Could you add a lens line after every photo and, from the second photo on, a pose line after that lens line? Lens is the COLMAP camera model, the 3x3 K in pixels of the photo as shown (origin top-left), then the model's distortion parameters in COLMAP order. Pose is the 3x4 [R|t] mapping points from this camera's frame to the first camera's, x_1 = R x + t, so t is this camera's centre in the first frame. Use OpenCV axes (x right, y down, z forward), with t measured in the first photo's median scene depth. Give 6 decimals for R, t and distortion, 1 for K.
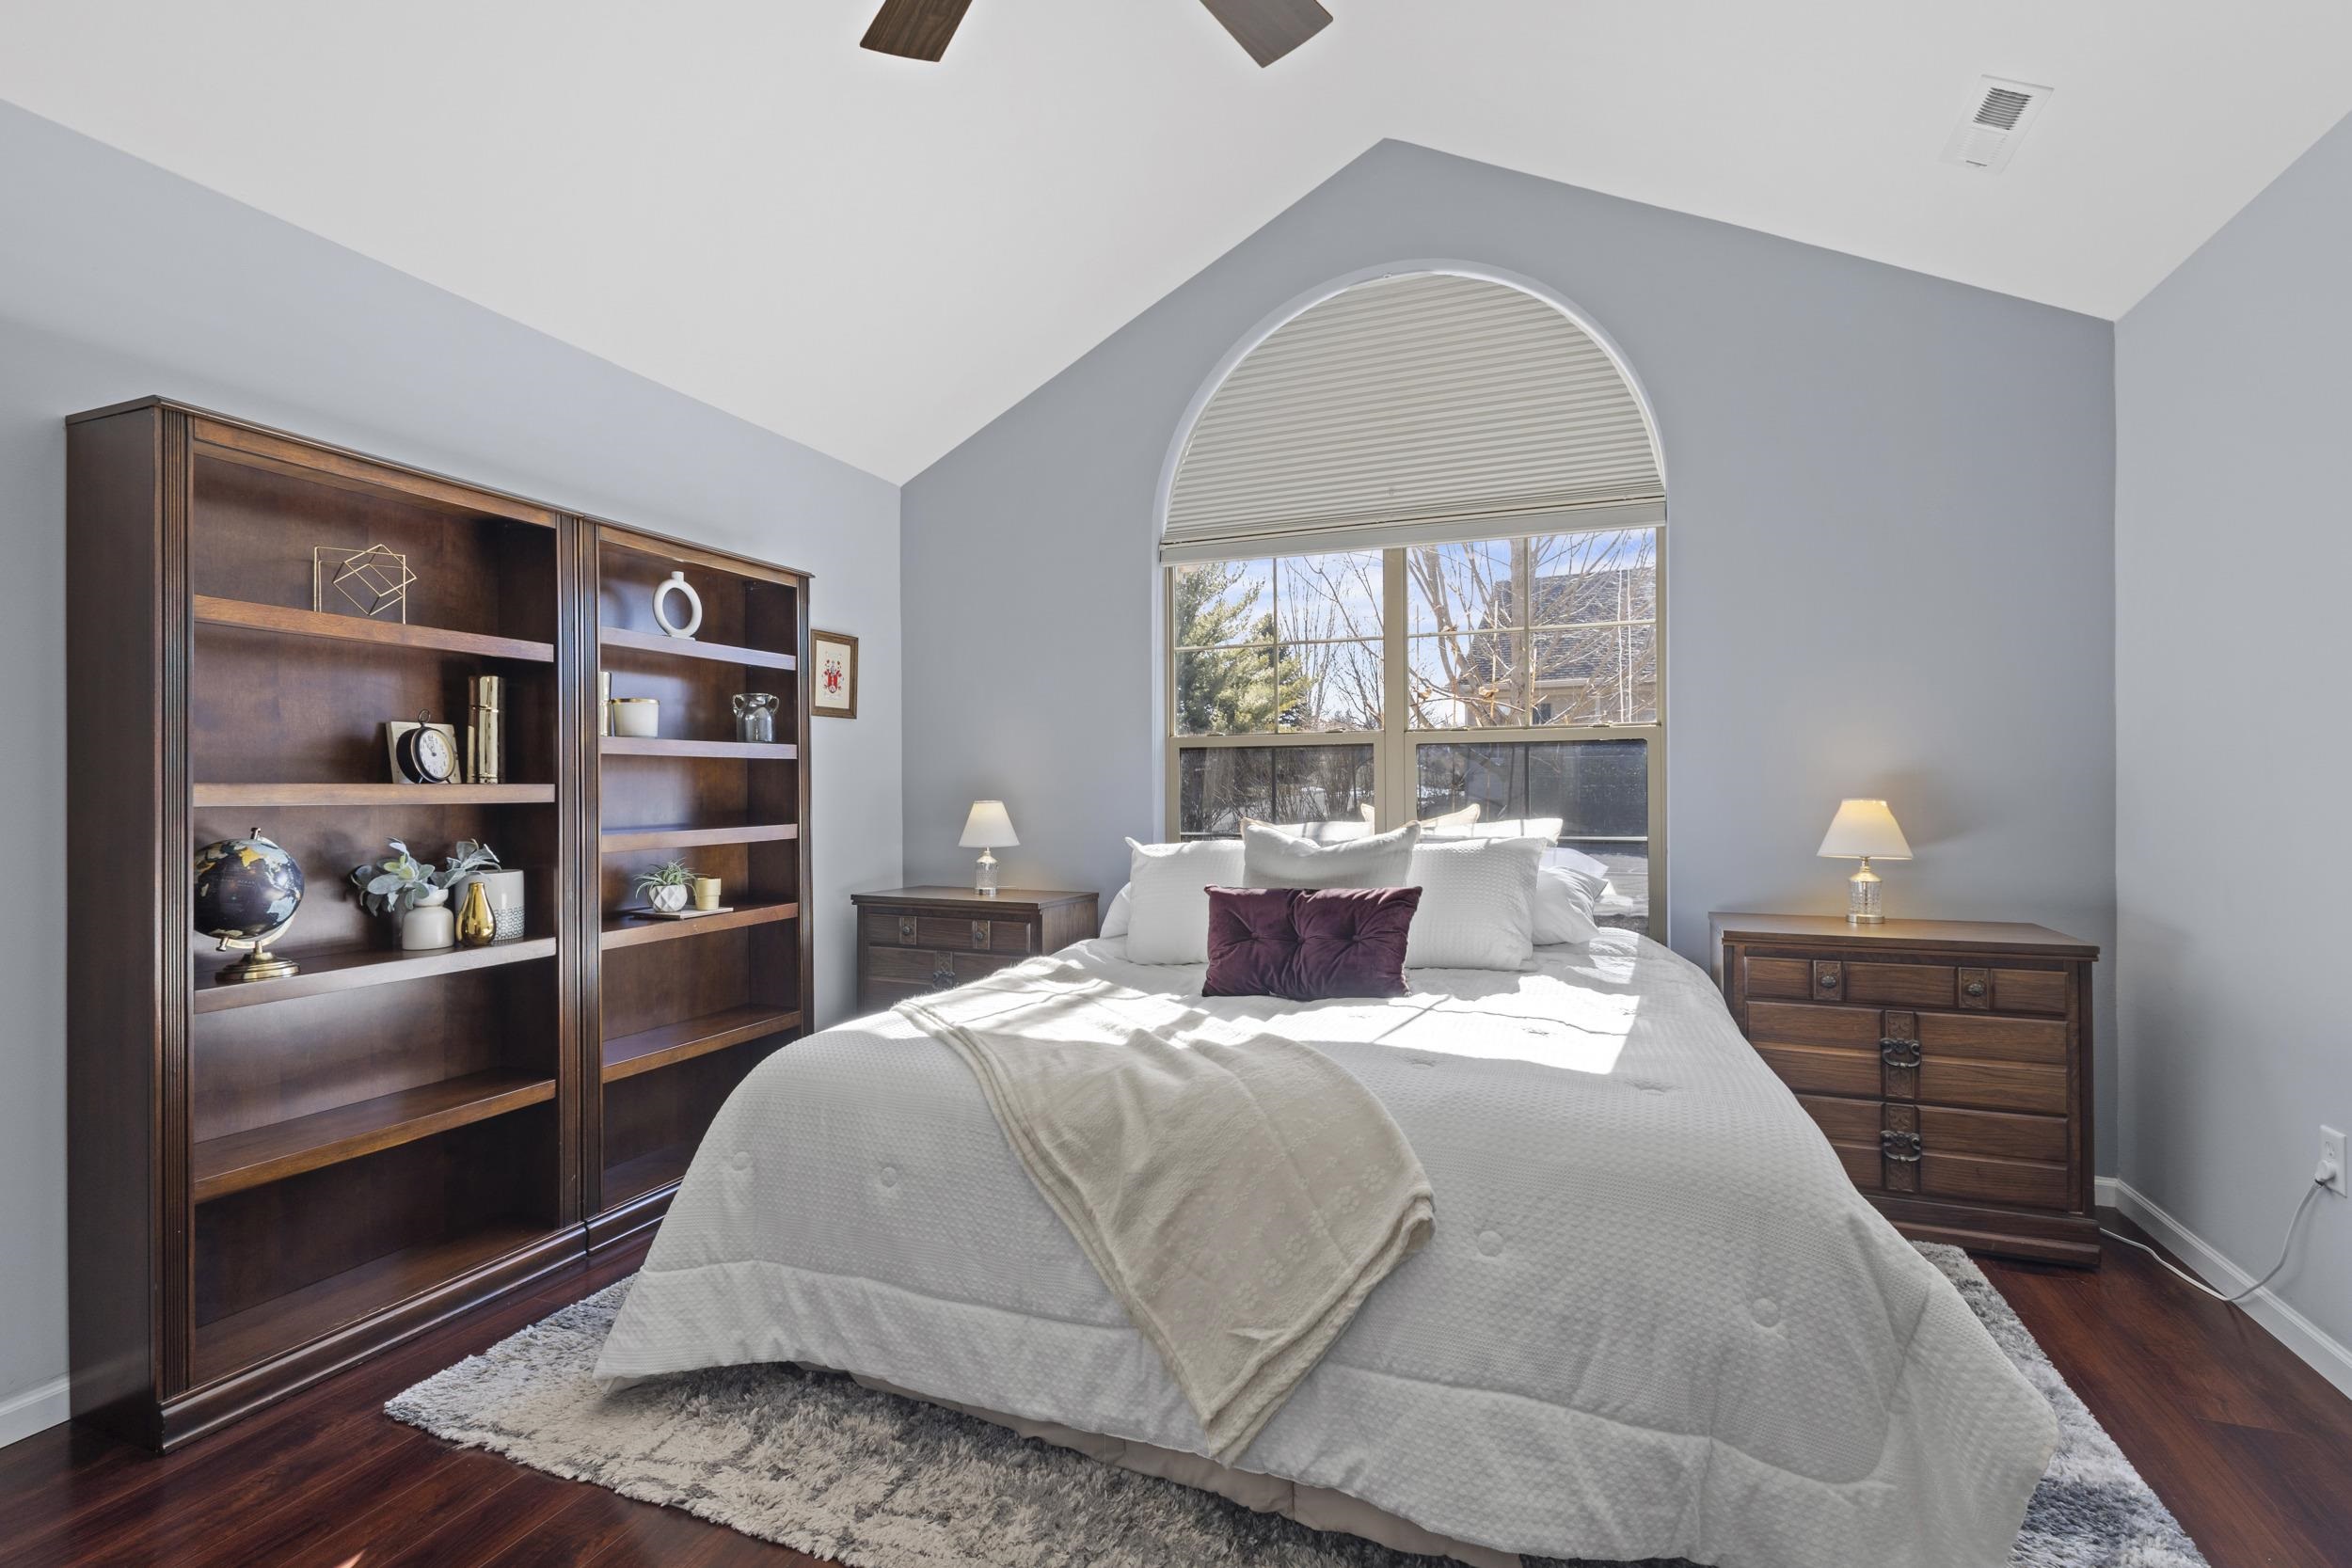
lens RADIAL K [[1073.8, 0, 1169.4], [0, 1073.8, 783.4], [0, 0, 1]] dist [0.003171, 0.000501]
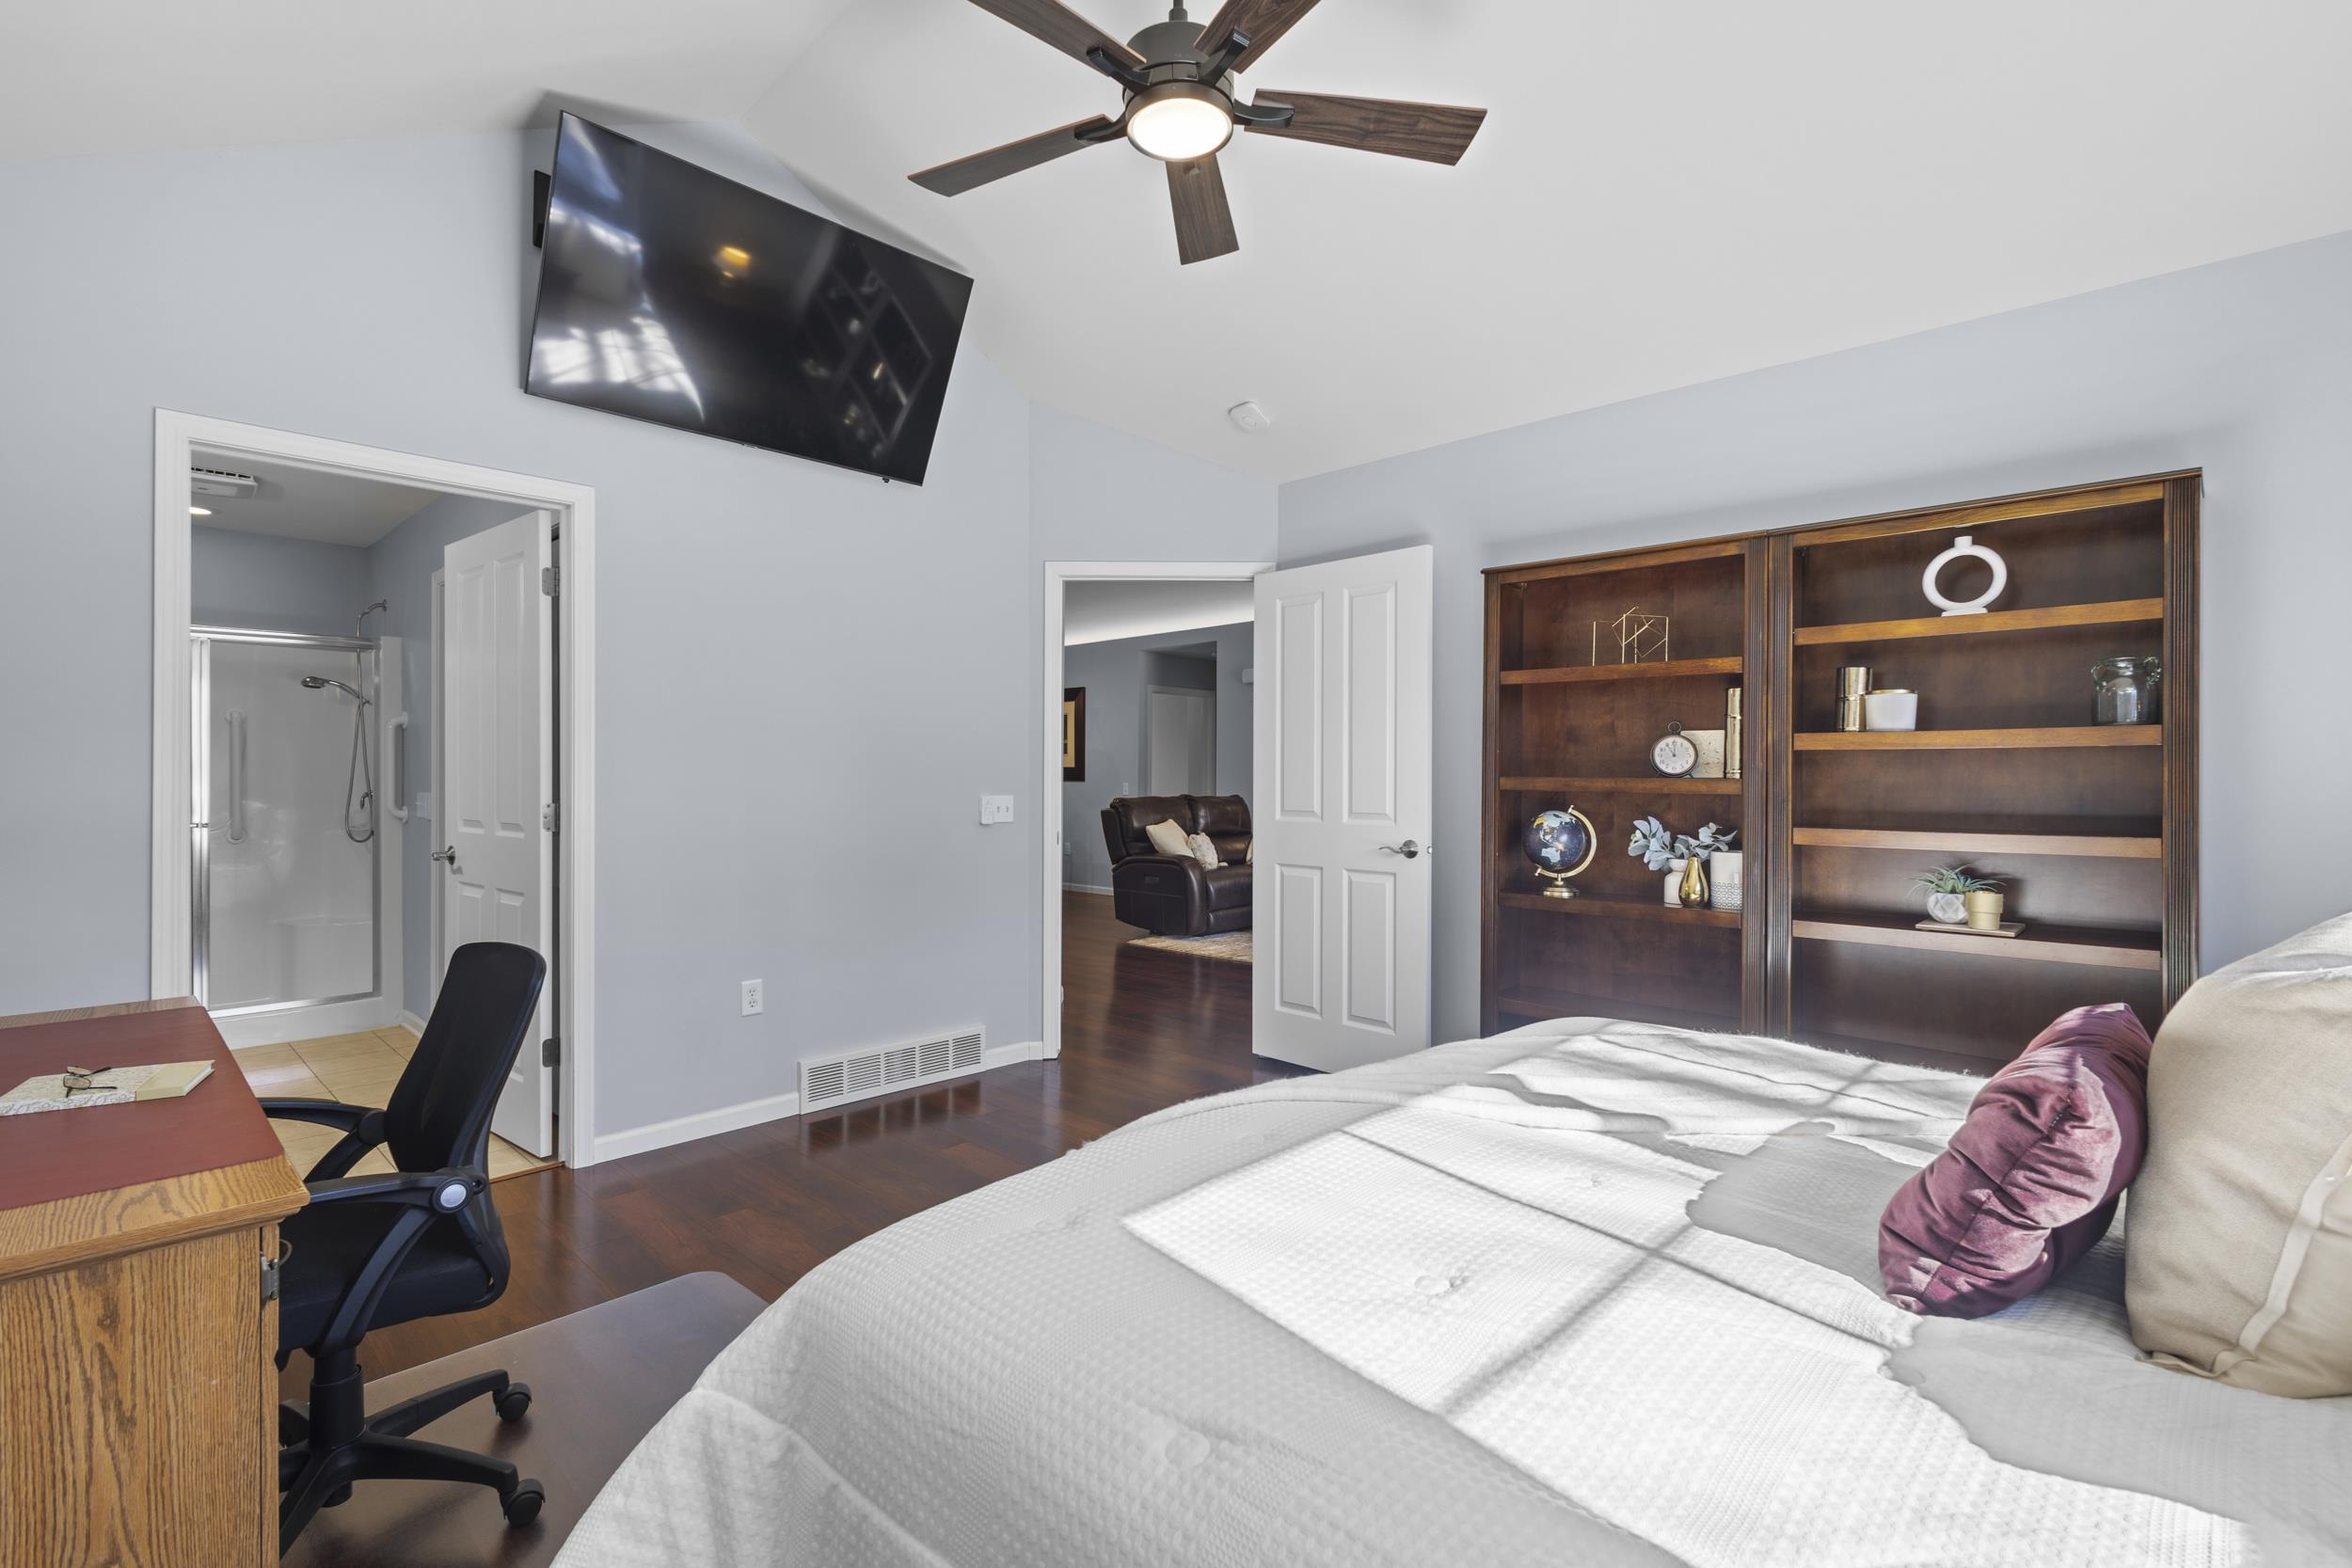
lens RADIAL K [[1081.7, 0, 1176.7], [0, 1081.7, 781.0], [0, 0, 1]] dist [0.007645, -0.000595]
pose [[-0.385344, 0.007223, -0.922745, 0.819870], [-0.002494, 0.999958, 0.008868, -0.006706], [0.922770, 0.005719, -0.385310, 1.022046]]
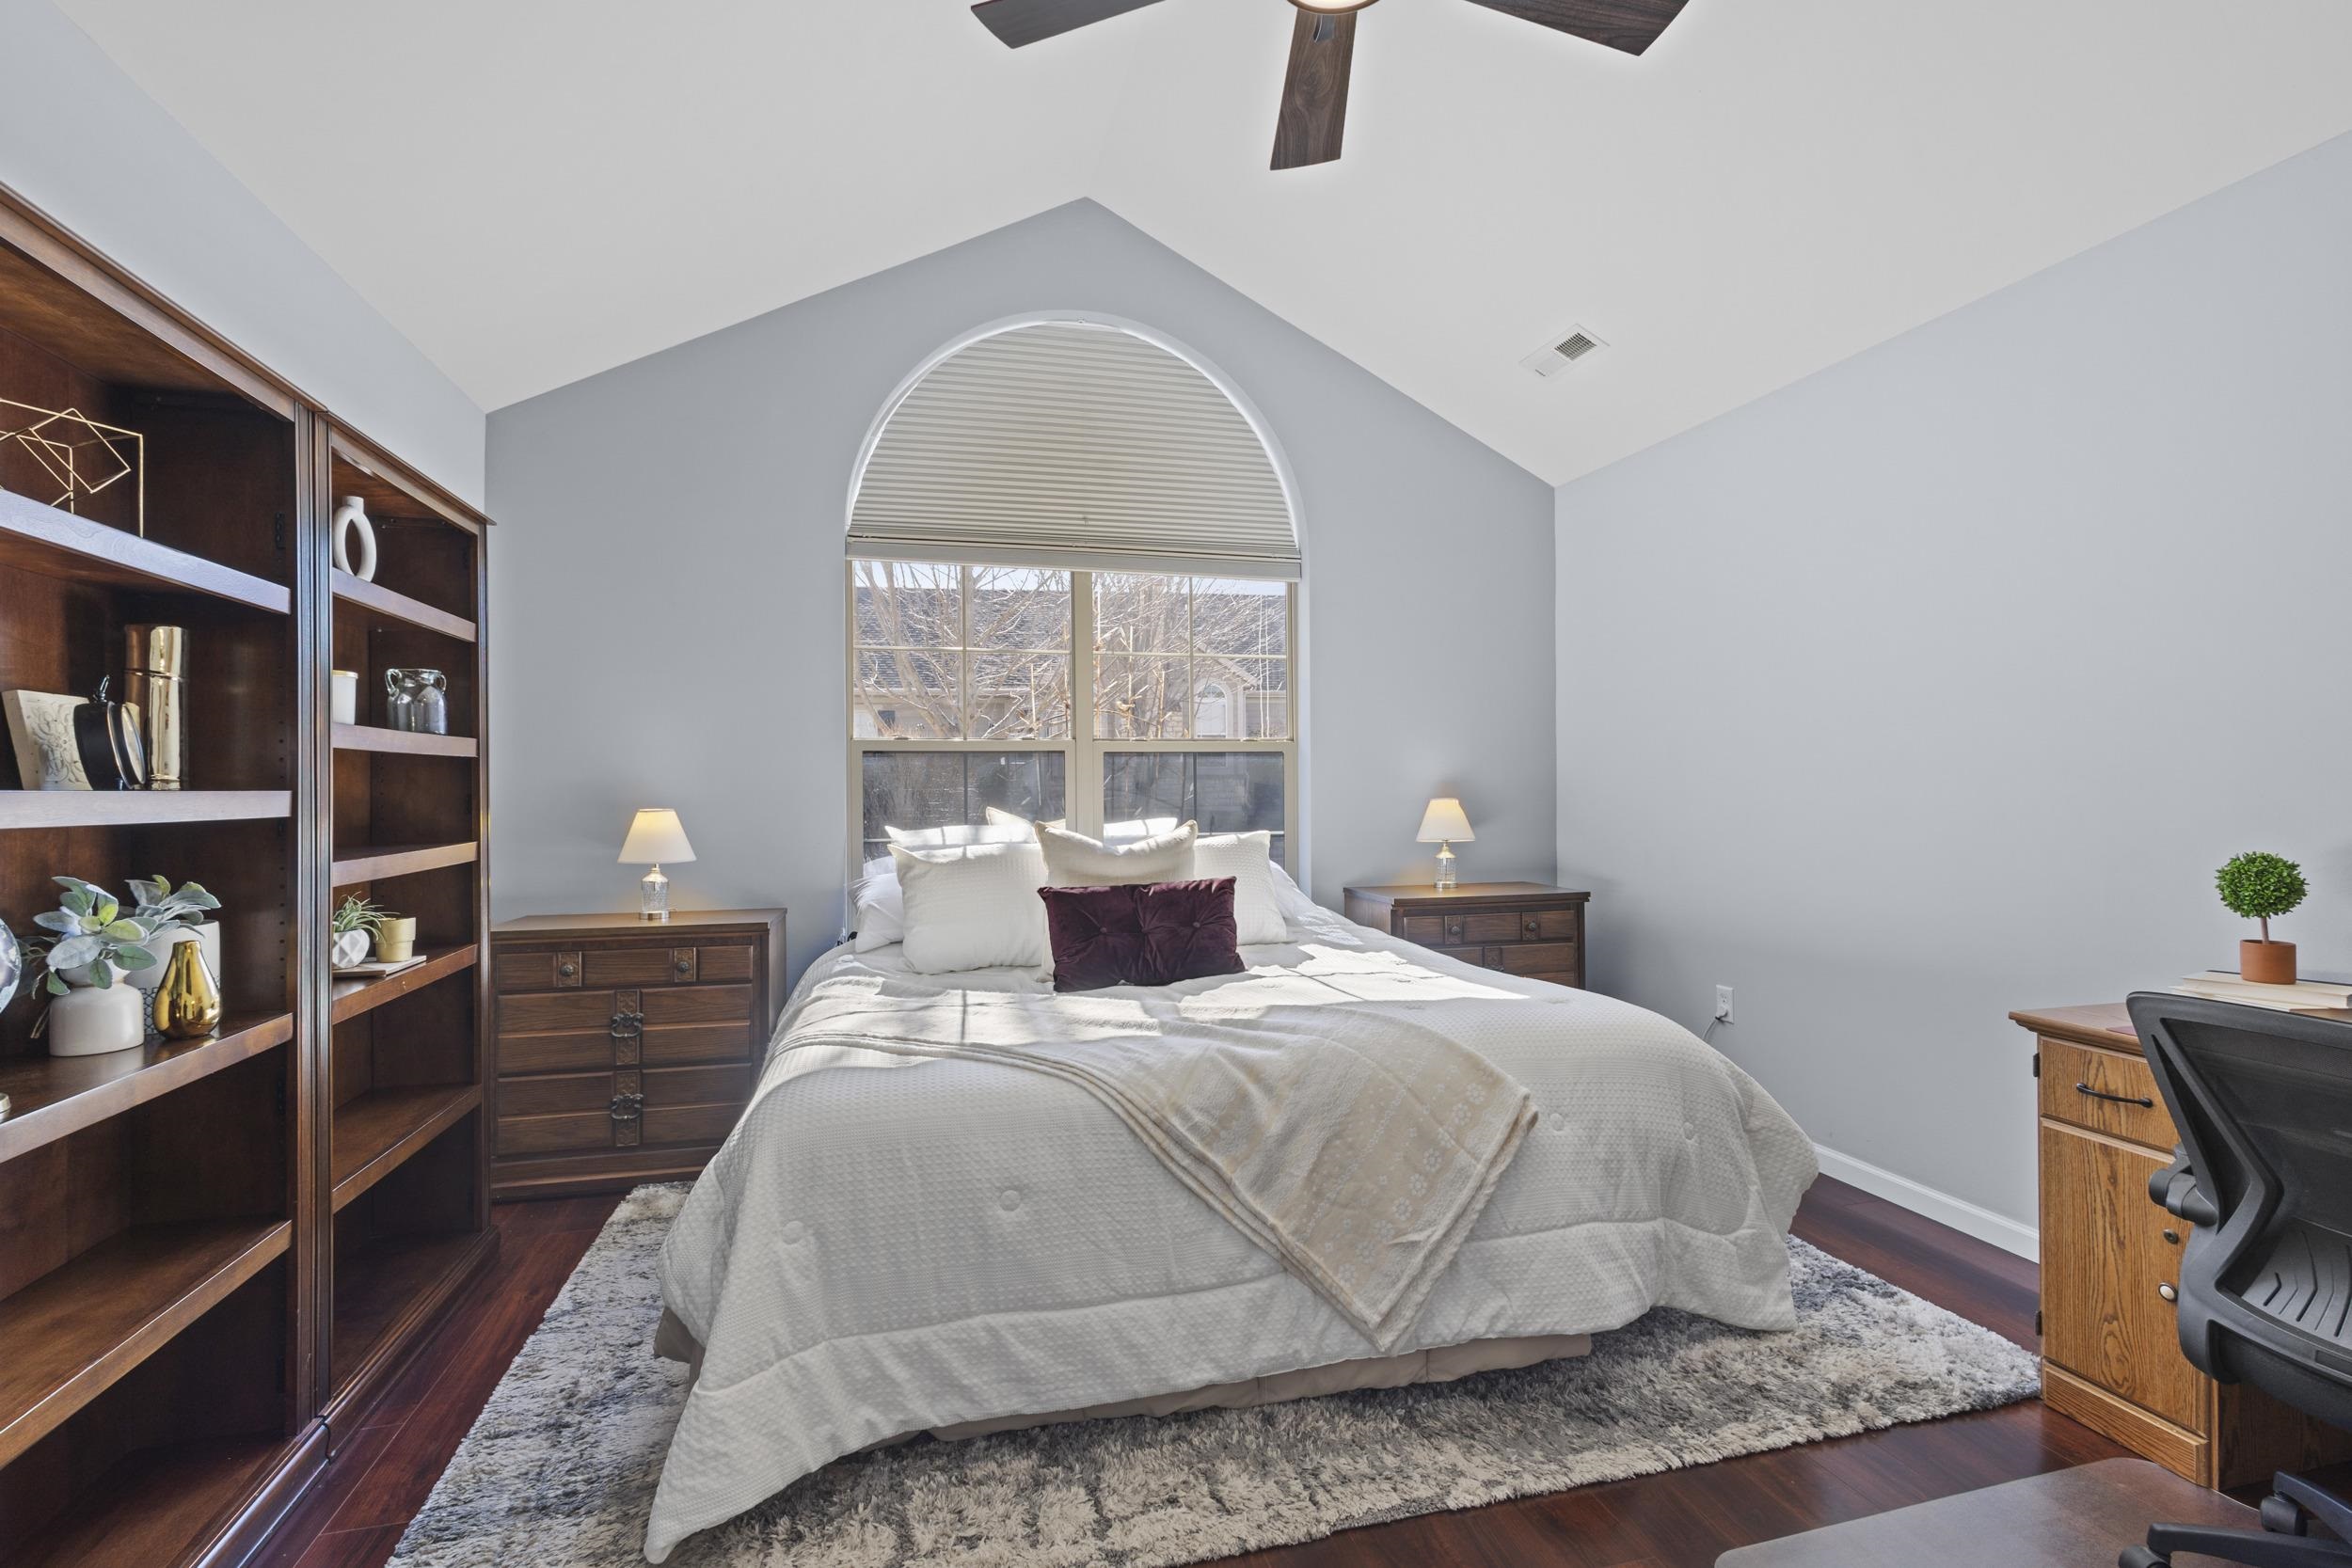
lens RADIAL K [[1074.0, 0, 1177.3], [0, 1074.0, 776.4], [0, 0, 1]] dist [0.008343, -0.001732]
pose [[0.803027, 0.005119, 0.595920, -0.605266], [0.000817, 0.999953, -0.009690, -0.001505], [-0.595942, 0.008268, 0.802985, 0.118673]]
